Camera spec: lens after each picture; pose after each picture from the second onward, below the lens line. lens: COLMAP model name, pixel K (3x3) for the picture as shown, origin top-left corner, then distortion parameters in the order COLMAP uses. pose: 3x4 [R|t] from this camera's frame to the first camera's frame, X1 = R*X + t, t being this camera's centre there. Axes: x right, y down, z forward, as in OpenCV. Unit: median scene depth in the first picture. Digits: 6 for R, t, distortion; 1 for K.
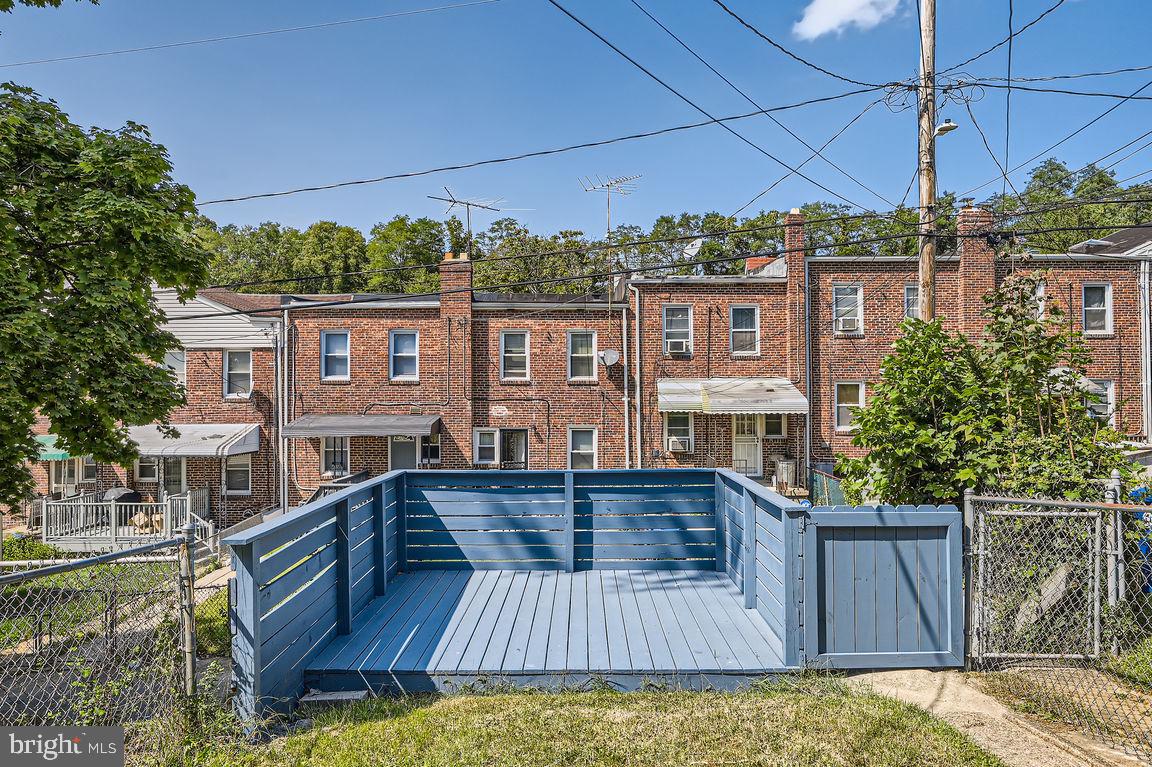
lens RADIAL K [[874.5, 0, 576.1], [0, 874.5, 379.9], [0, 0, 1]] dist [0.002760, 0.007281]
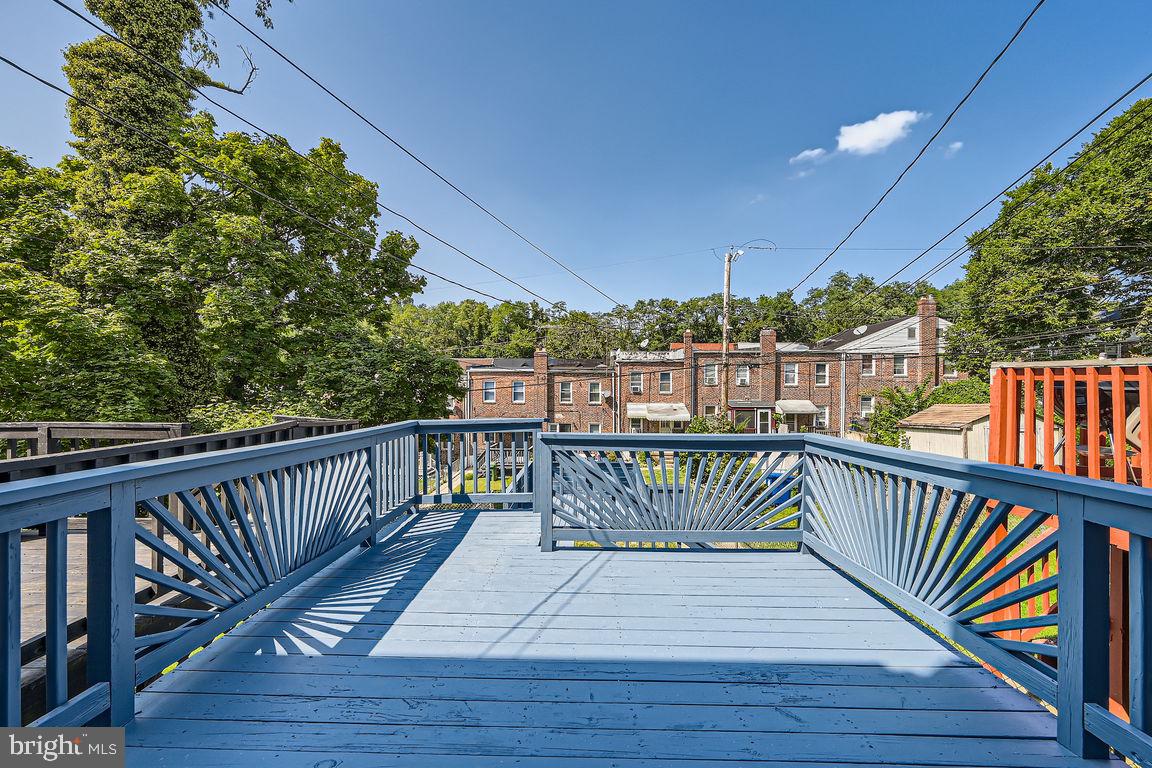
lens RADIAL K [[459.4, 0, 571.6], [0, 459.4, 386.6], [0, 0, 1]] dist [-0.002925, 0.001247]
pose [[0.998576, 0.006624, -0.052927, 0.010468], [-0.005466, 0.999743, 0.022003, -0.071503], [0.053059, -0.021682, 0.998356, -0.222762]]
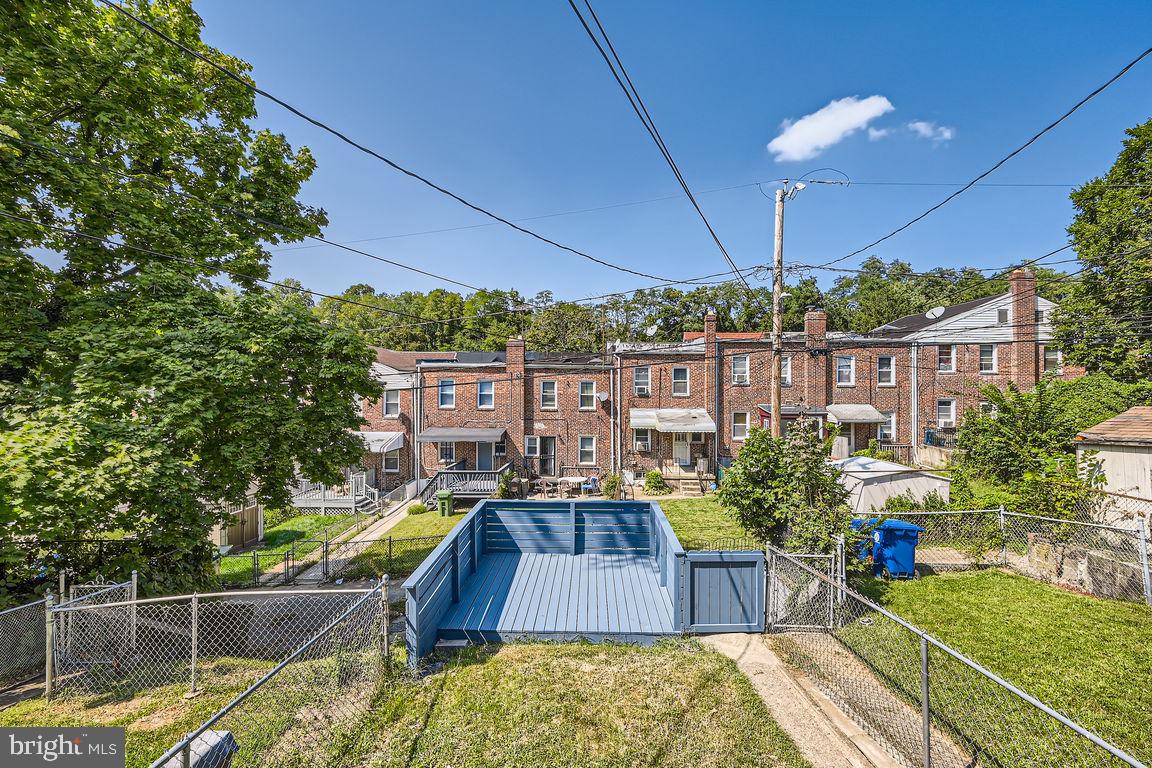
lens RADIAL K [[524.7, 0, 573.5], [0, 524.7, 384.2], [0, 0, 1]] dist [0.000691, -0.001141]
pose [[0.999611, 0.006438, -0.027149, 0.008559], [-0.006247, 0.999955, 0.007126, -0.057314], [0.027193, -0.006953, 0.999606, -0.048611]]
